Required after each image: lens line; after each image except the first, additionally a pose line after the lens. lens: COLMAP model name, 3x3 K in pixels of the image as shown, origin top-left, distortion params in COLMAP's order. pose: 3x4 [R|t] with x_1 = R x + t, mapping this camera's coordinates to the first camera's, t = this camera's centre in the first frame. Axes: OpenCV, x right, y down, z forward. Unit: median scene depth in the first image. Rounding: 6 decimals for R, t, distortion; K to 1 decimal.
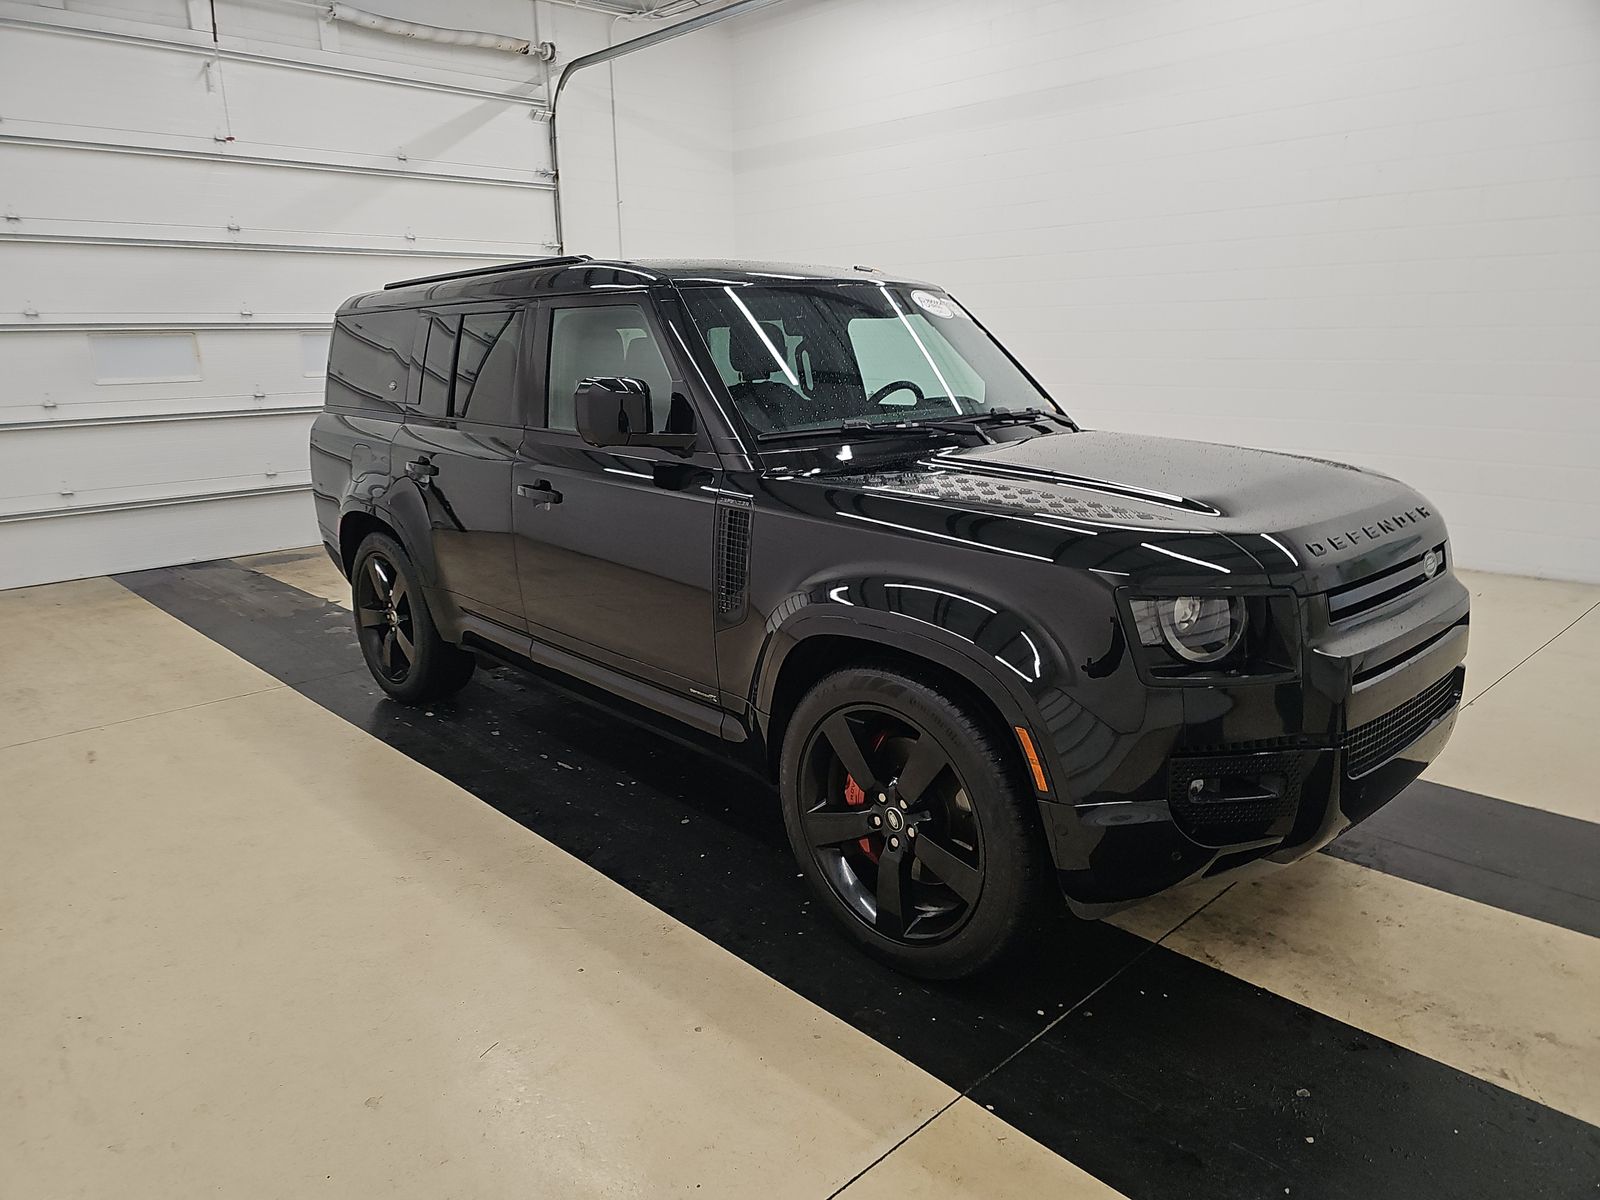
lens RADIAL K [[1072.0, 0, 810.9], [0, 1072.0, 600.2], [0, 0, 1]] dist [0.027293, -0.029521]
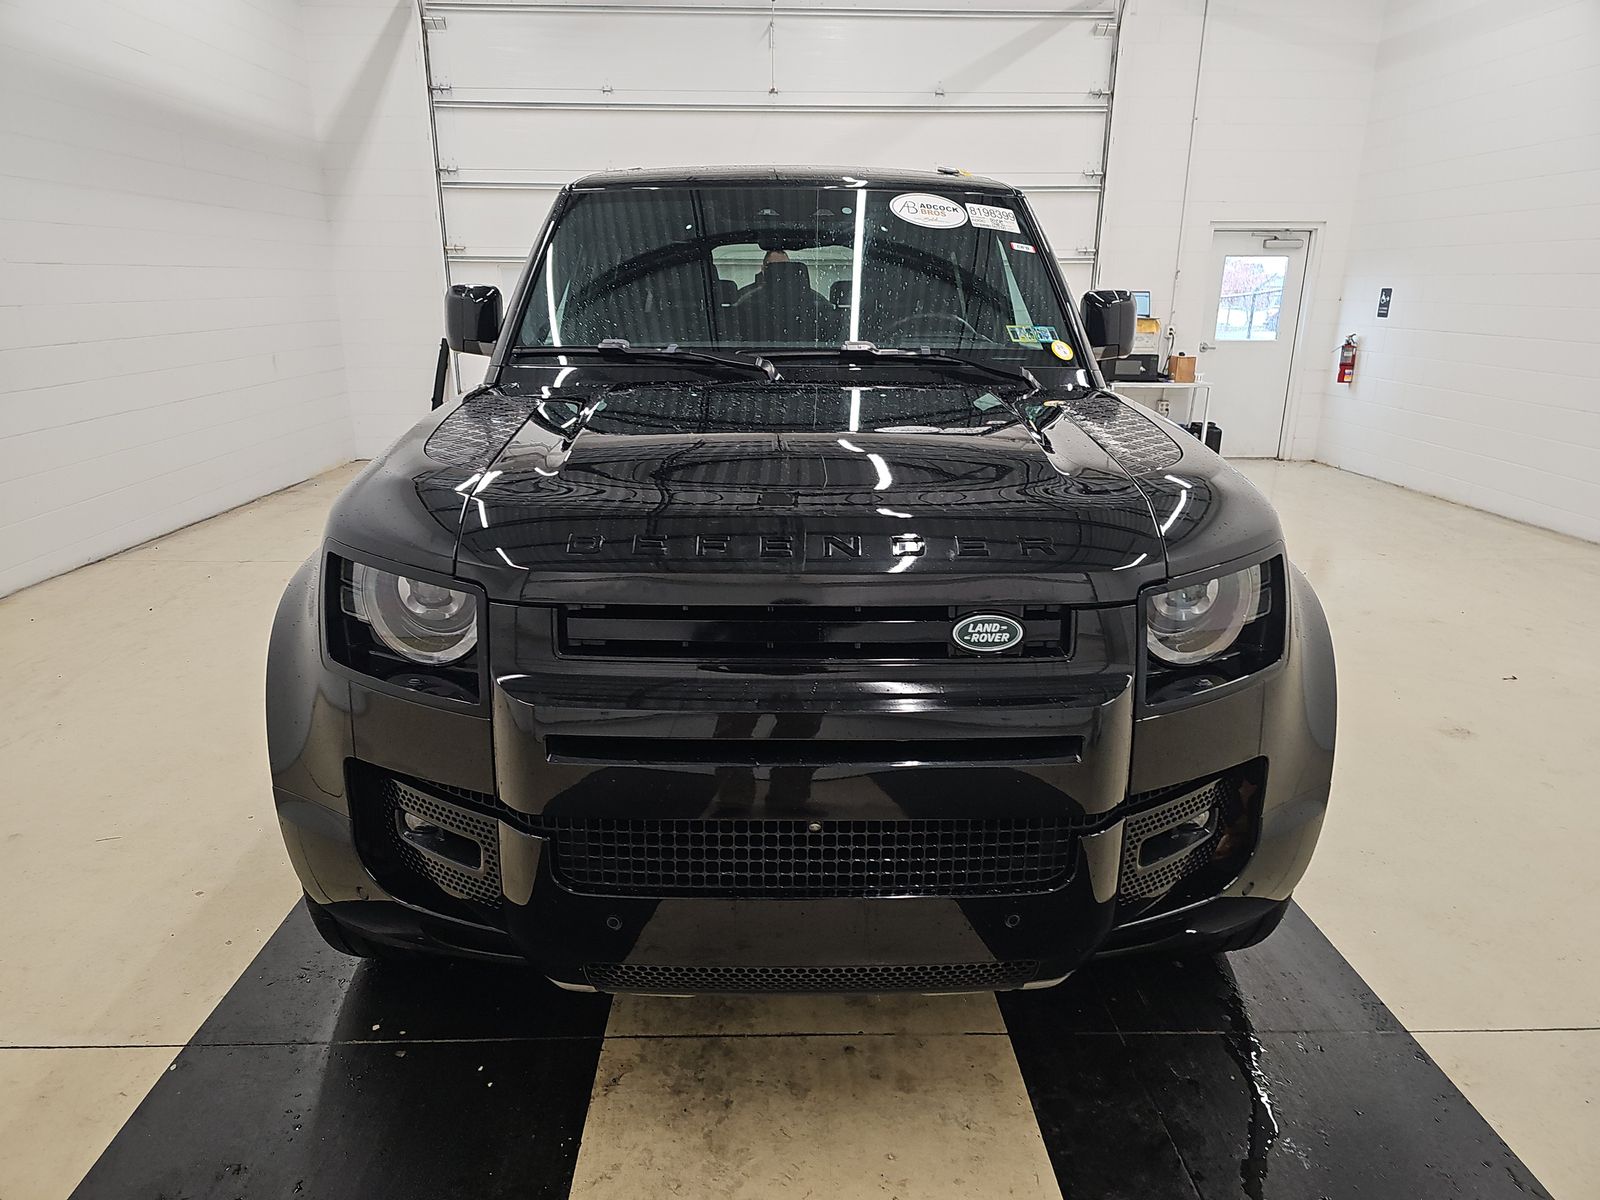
lens RADIAL K [[1072.0, 0, 795.6], [0, 1072.0, 600.6], [0, 0, 1]] dist [0.027293, -0.029521]
pose [[0.740052, 0.201795, -0.641562, 0.258356], [-0.172801, 0.978953, 0.108589, -0.027698], [0.649972, 0.030501, 0.759346, 0.151666]]
